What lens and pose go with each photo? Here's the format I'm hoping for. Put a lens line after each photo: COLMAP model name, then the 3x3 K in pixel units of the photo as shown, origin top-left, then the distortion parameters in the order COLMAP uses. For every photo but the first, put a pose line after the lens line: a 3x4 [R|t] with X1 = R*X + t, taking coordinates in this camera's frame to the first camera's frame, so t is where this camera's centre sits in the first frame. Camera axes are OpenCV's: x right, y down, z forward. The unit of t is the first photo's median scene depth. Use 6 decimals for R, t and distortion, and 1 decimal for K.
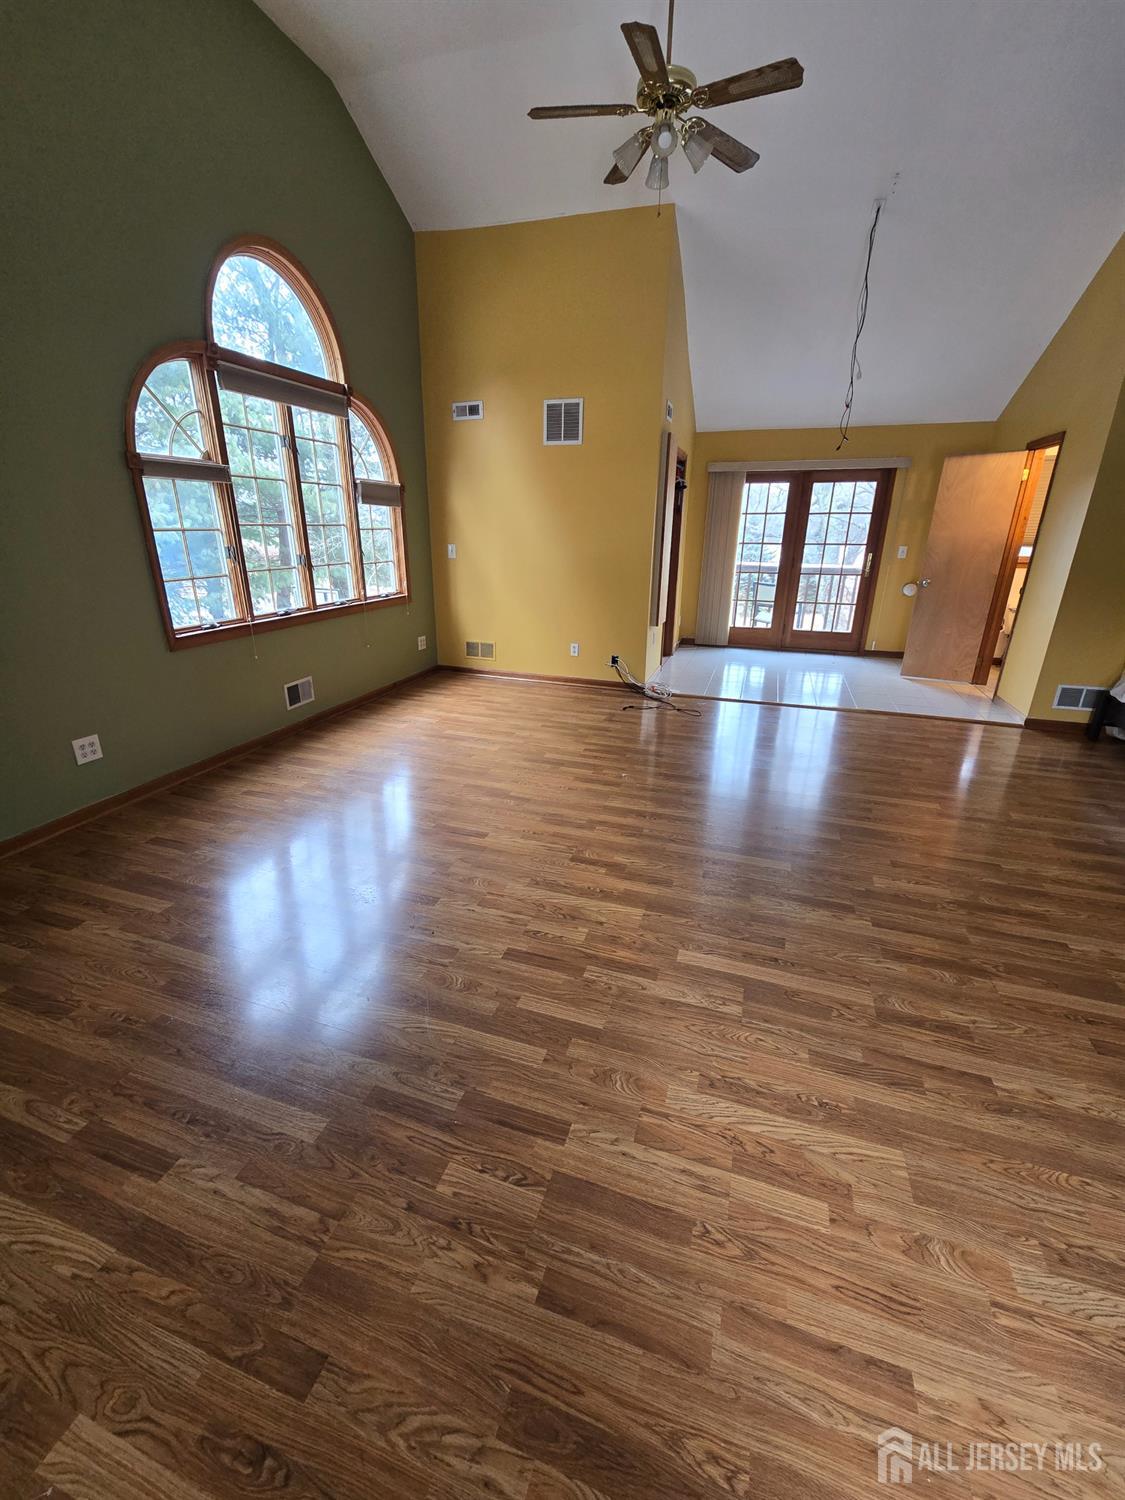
lens RADIAL K [[608.2, 0, 559.2], [0, 608.2, 758.9], [0, 0, 1]] dist [-0.006397, 0.001235]
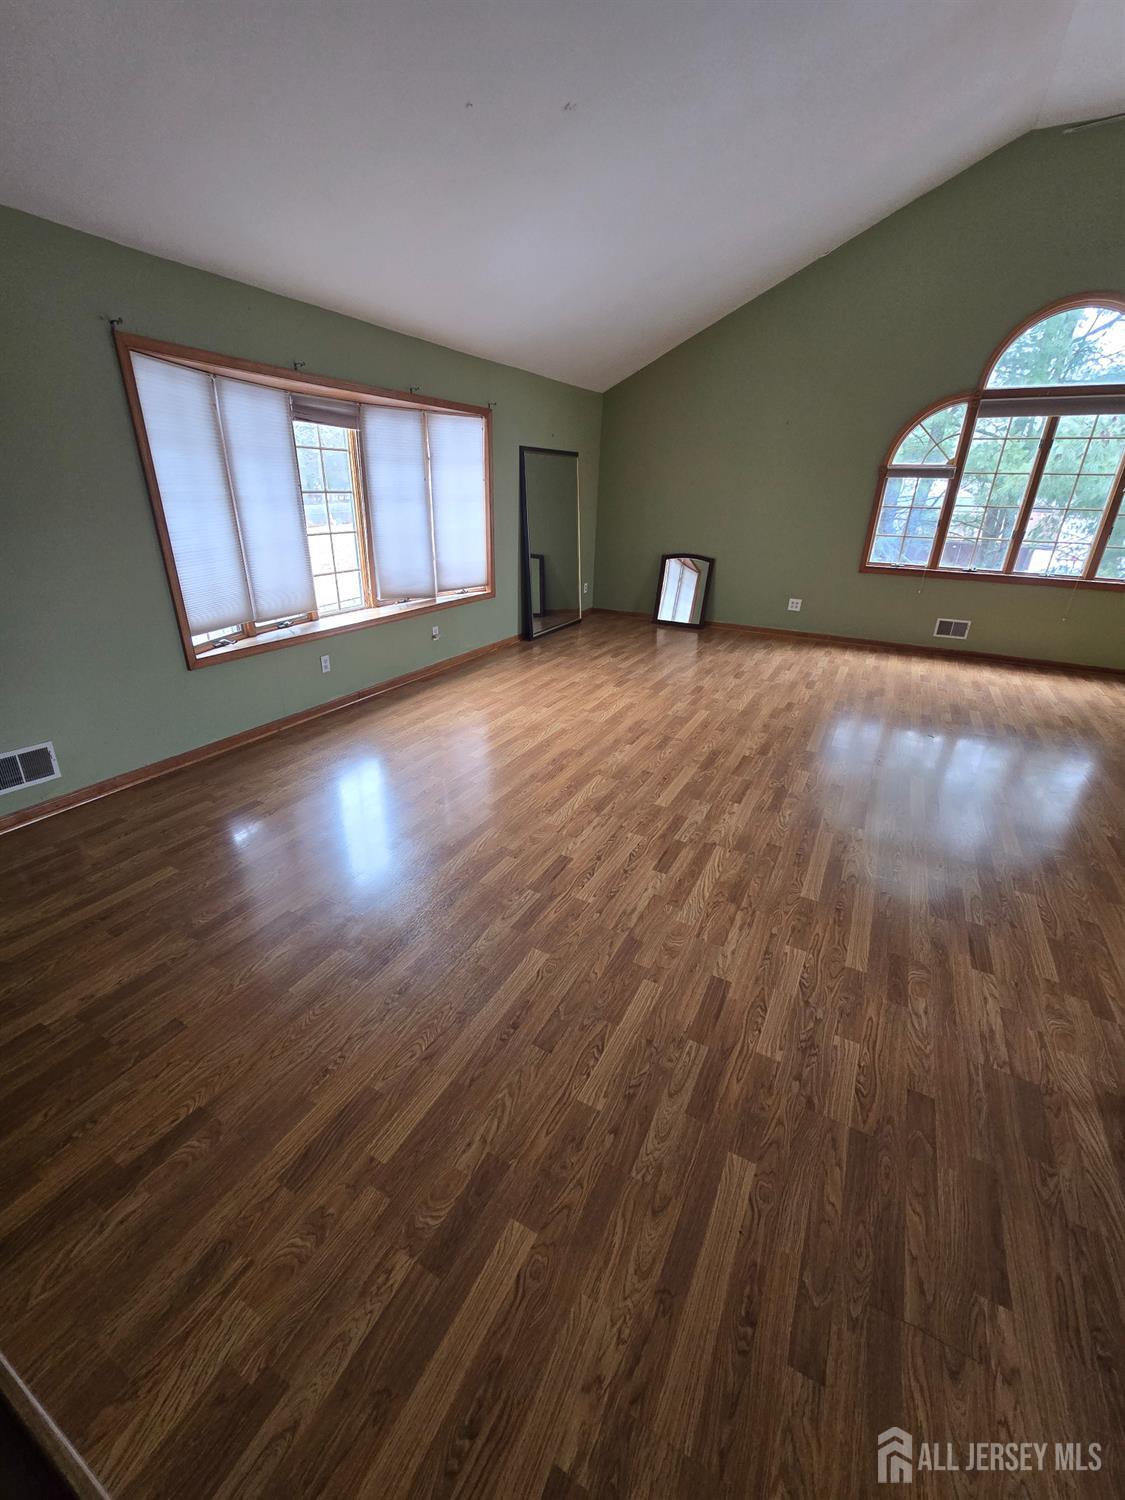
lens RADIAL K [[608.2, 0, 557.0], [0, 608.2, 750.3], [0, 0, 1]] dist [-0.006397, 0.001235]
pose [[-0.153911, 0.382691, -0.910966, 2.225549], [-0.375770, 0.830008, 0.412169, -0.230417], [0.913842, 0.405751, 0.016057, 0.557451]]
